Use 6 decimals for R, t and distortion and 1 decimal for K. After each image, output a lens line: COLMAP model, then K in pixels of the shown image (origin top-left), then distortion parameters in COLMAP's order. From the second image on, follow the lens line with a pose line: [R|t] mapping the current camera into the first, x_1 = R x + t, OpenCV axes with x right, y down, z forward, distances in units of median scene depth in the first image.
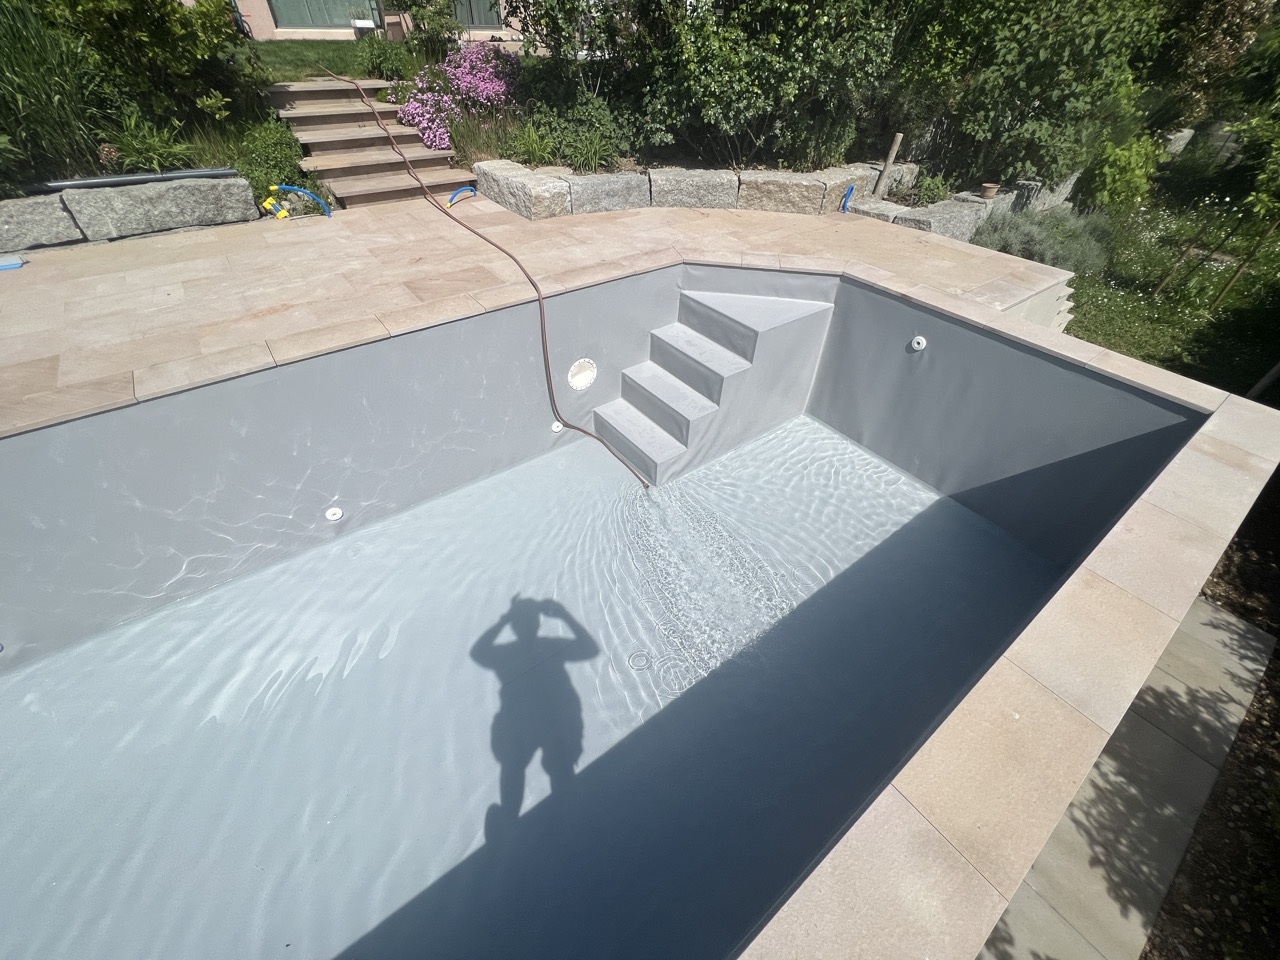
lens RADIAL K [[516.7, 0, 642.5], [0, 516.7, 482.5], [0, 0, 1]] dist [-0.002364, 0.000572]
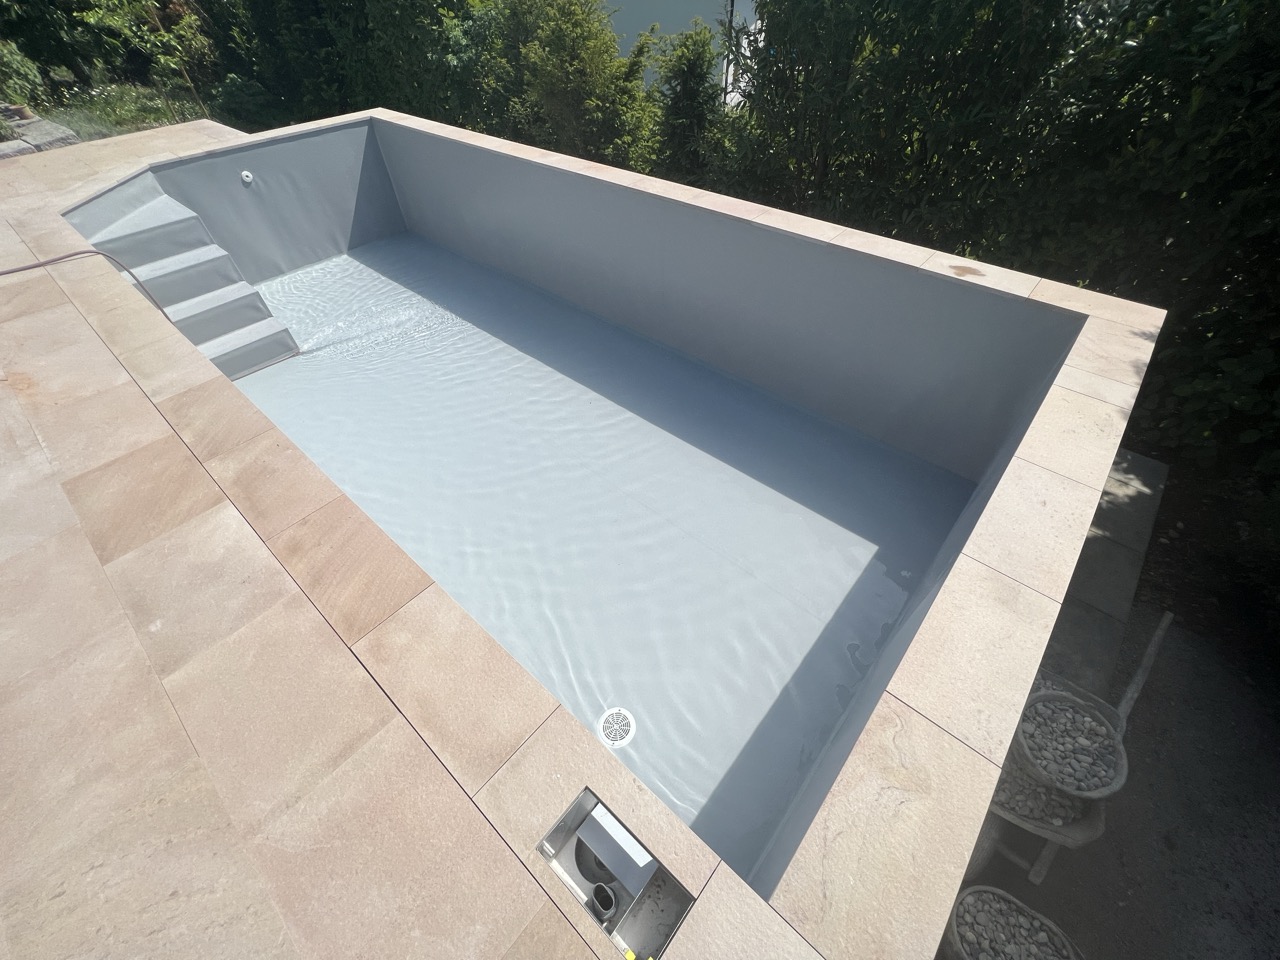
lens RADIAL K [[516.7, 0, 642.5], [0, 516.7, 482.5], [0, 0, 1]] dist [-0.002364, 0.000572]
pose [[-0.205850, -0.729847, 0.651881, -1.151415], [0.668870, 0.381313, 0.638133, -0.106150], [-0.714310, 0.567383, 0.409679, 0.071325]]
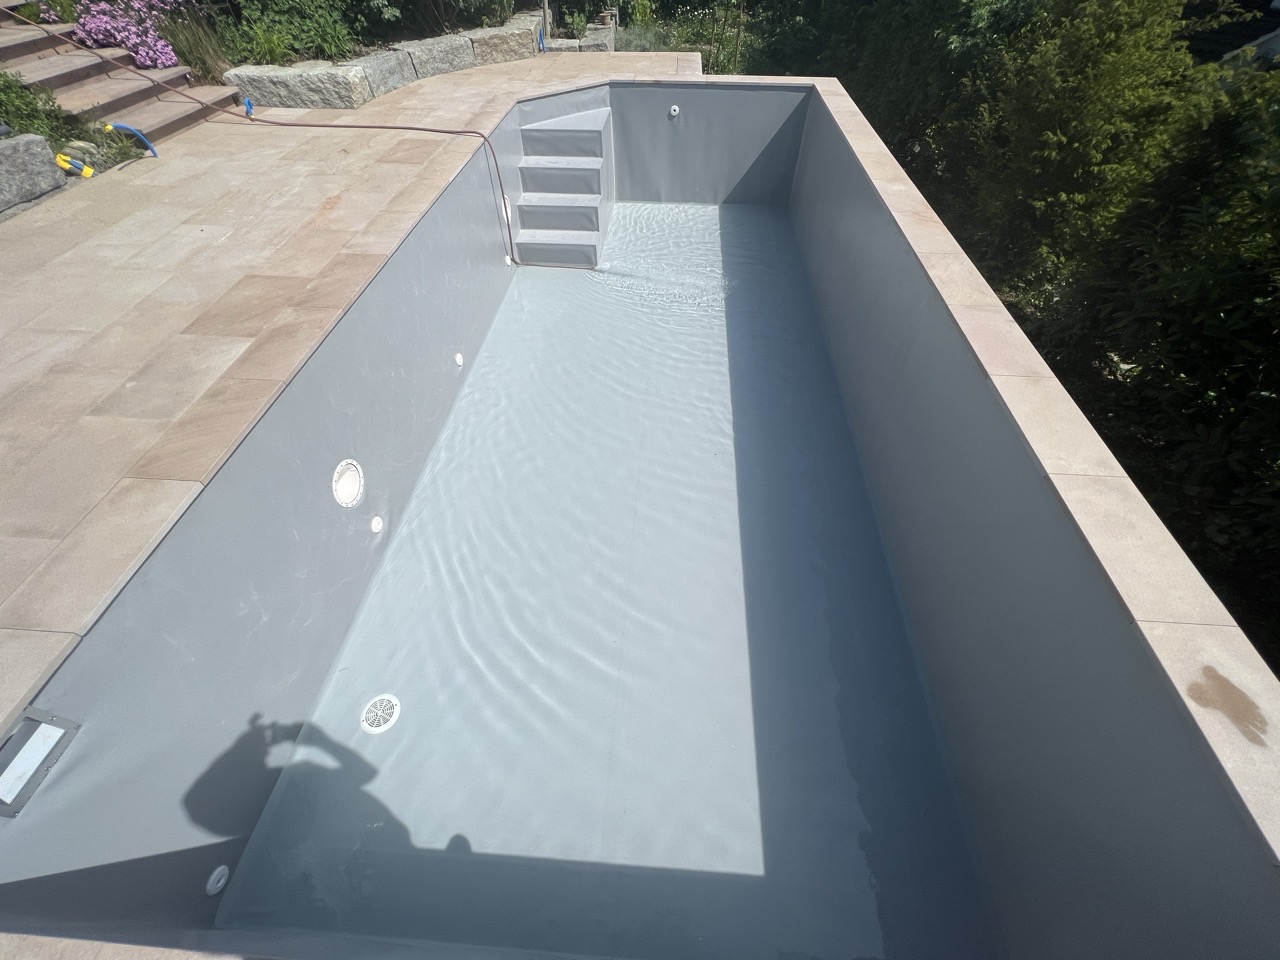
lens RADIAL K [[516.7, 0, 642.5], [0, 516.7, 482.5], [0, 0, 1]] dist [-0.002364, 0.000572]
pose [[0.655940, -0.587839, 0.473485, -0.875501], [0.518836, 0.806739, 0.282811, 0.144531], [-0.548226, 0.060154, 0.834164, -0.204228]]
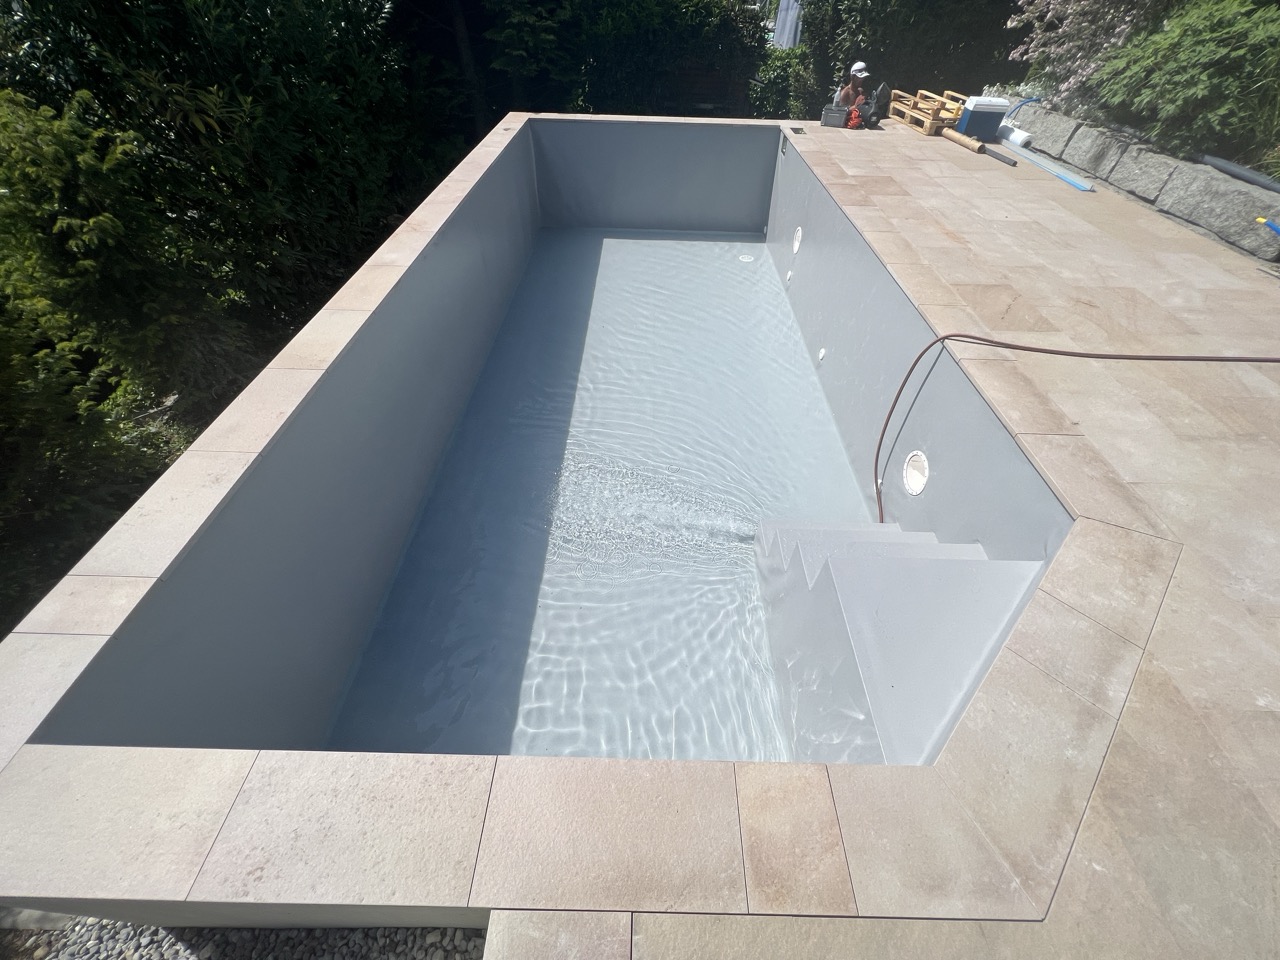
lens RADIAL K [[516.7, 0, 642.5], [0, 516.7, 482.5], [0, 0, 1]] dist [-0.002364, 0.000572]
pose [[-0.617712, 0.530974, -0.580085, 0.562278], [-0.555405, 0.227654, 0.799812, -0.574702], [0.556738, 0.816235, 0.154281, 0.657207]]
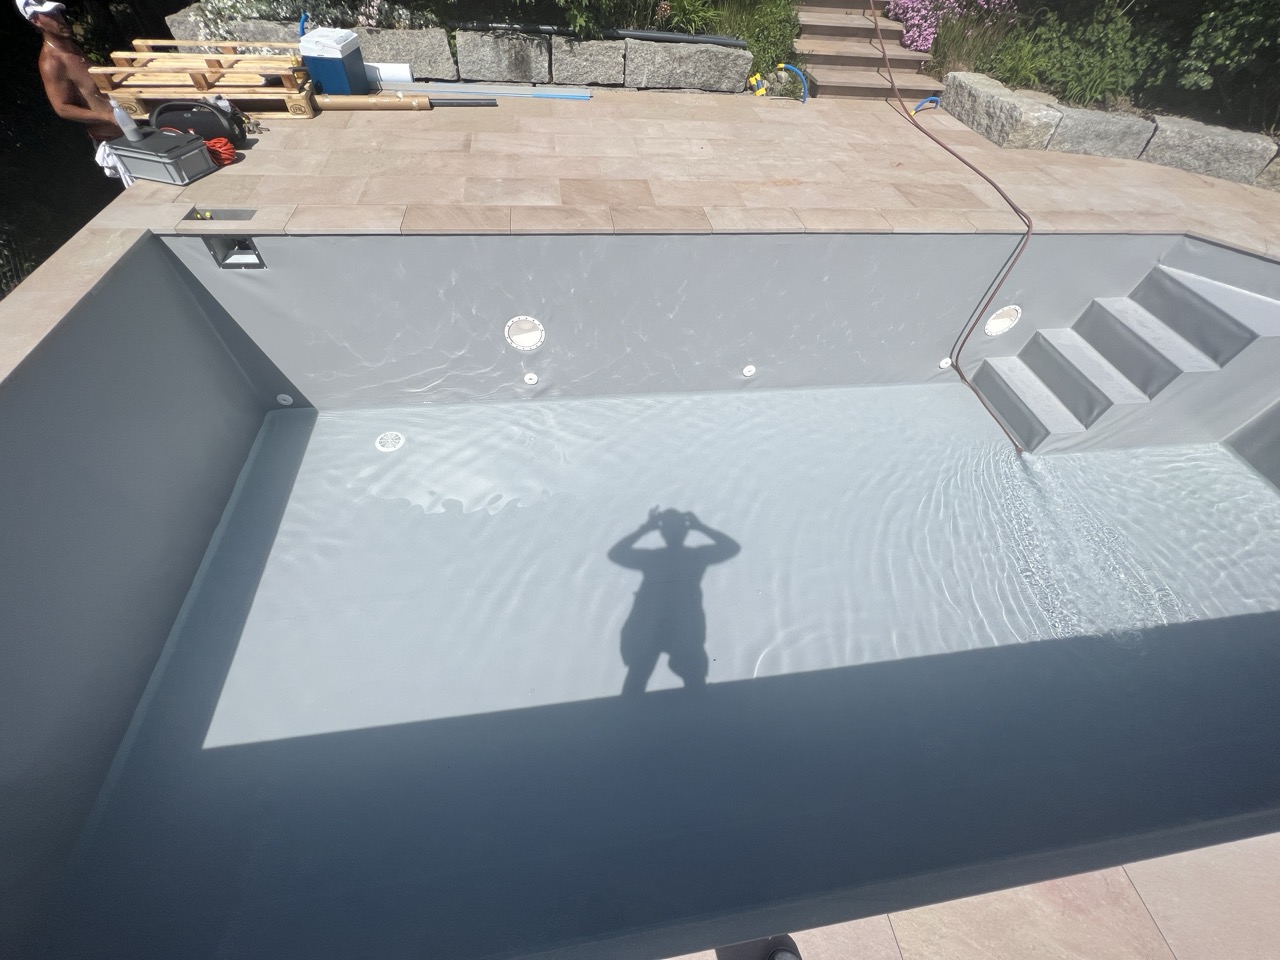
lens RADIAL K [[516.7, 0, 642.5], [0, 516.7, 482.5], [0, 0, 1]] dist [-0.002364, 0.000572]
pose [[0.874840, 0.396143, -0.278792, -0.313902], [-0.358059, 0.916451, 0.178635, 0.140565], [0.326265, -0.056453, 0.943591, -0.166812]]
